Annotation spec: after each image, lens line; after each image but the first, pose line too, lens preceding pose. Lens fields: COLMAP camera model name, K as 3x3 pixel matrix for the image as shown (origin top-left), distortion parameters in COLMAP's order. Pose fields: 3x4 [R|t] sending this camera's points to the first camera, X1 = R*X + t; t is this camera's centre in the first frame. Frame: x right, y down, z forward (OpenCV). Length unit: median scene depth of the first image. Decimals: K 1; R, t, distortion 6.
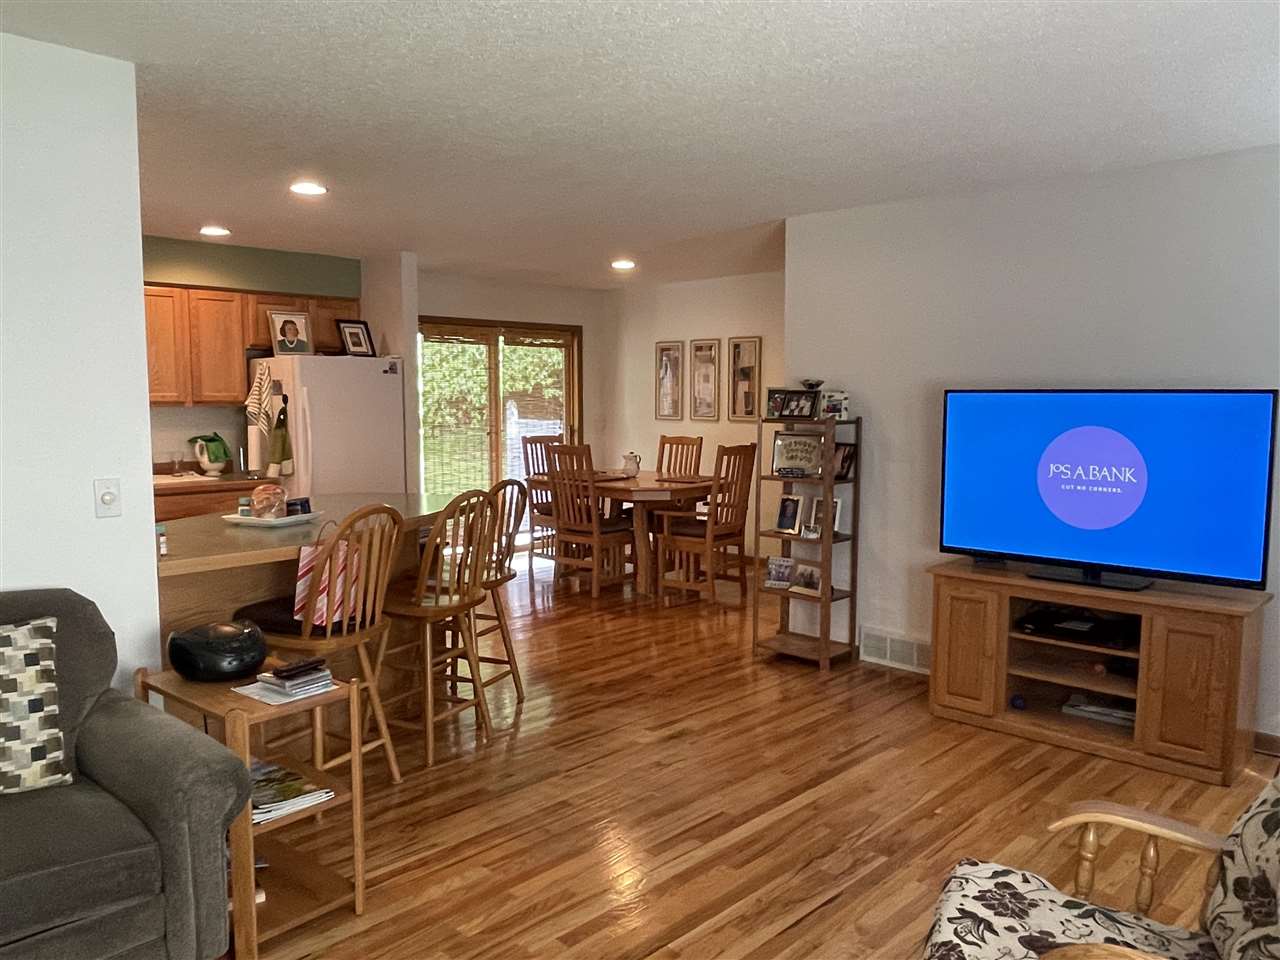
lens RADIAL K [[965.5, 0, 622.0], [0, 965.5, 478.4], [0, 0, 1]] dist [0.001087, 0.002253]
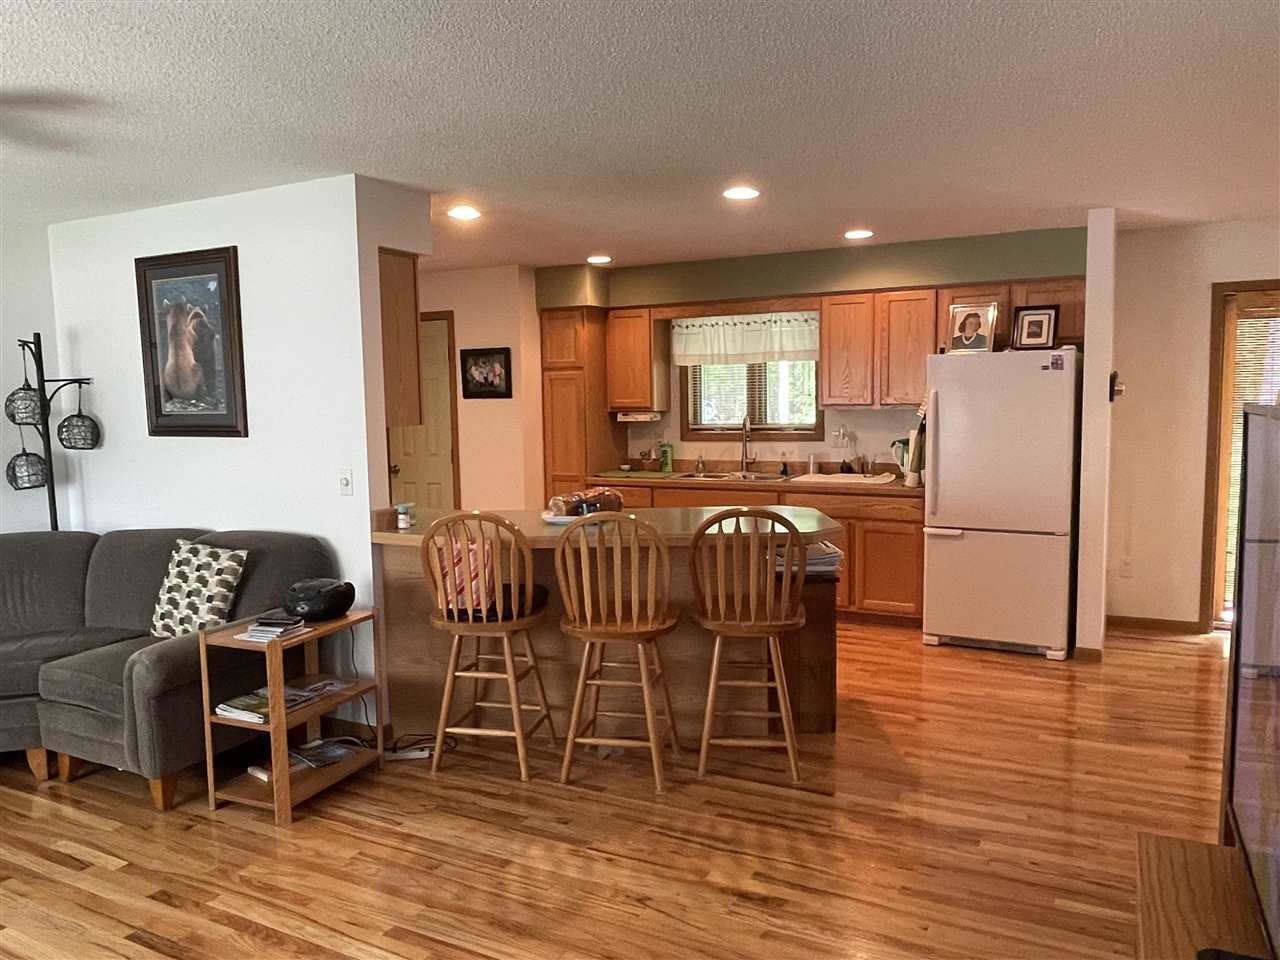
lens RADIAL K [[965.5, 0, 622.0], [0, 965.5, 478.4], [0, 0, 1]] dist [0.001087, 0.002253]
pose [[0.265432, 0.082862, -0.960562, 0.548773], [-0.067255, 0.995464, 0.067288, -0.062706], [0.961781, 0.046742, 0.269801, 0.569051]]
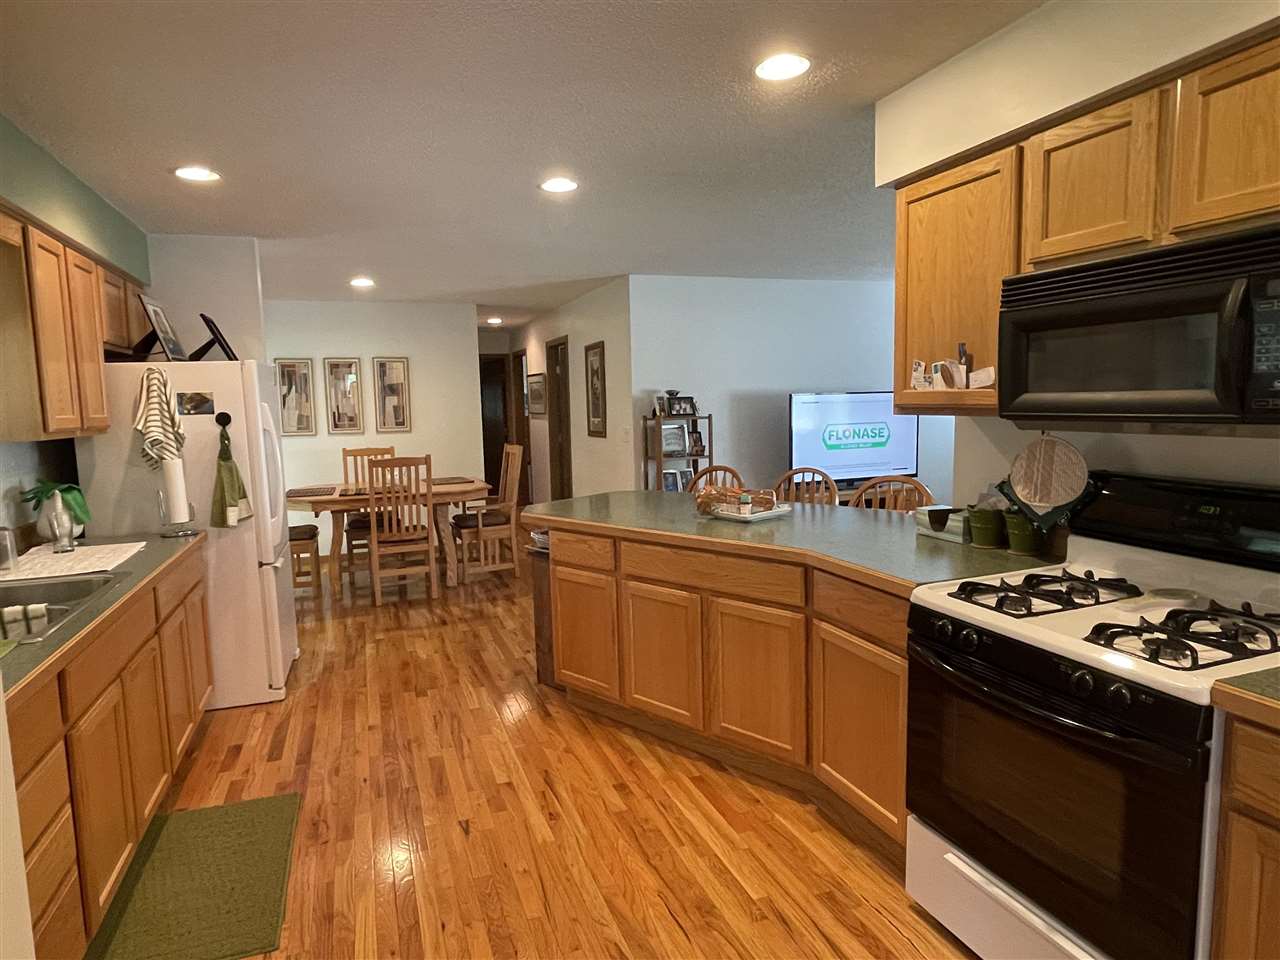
lens RADIAL K [[755.1, 0, 640.0], [0, 755.1, 480.0], [0, 0, 1]] dist [0.002066, 0.000544]
pose [[0.422180, -0.101381, 0.900825, -0.880568], [0.104048, 0.992578, 0.062944, -0.044732], [-0.900521, 0.067156, 0.429596, 0.570043]]
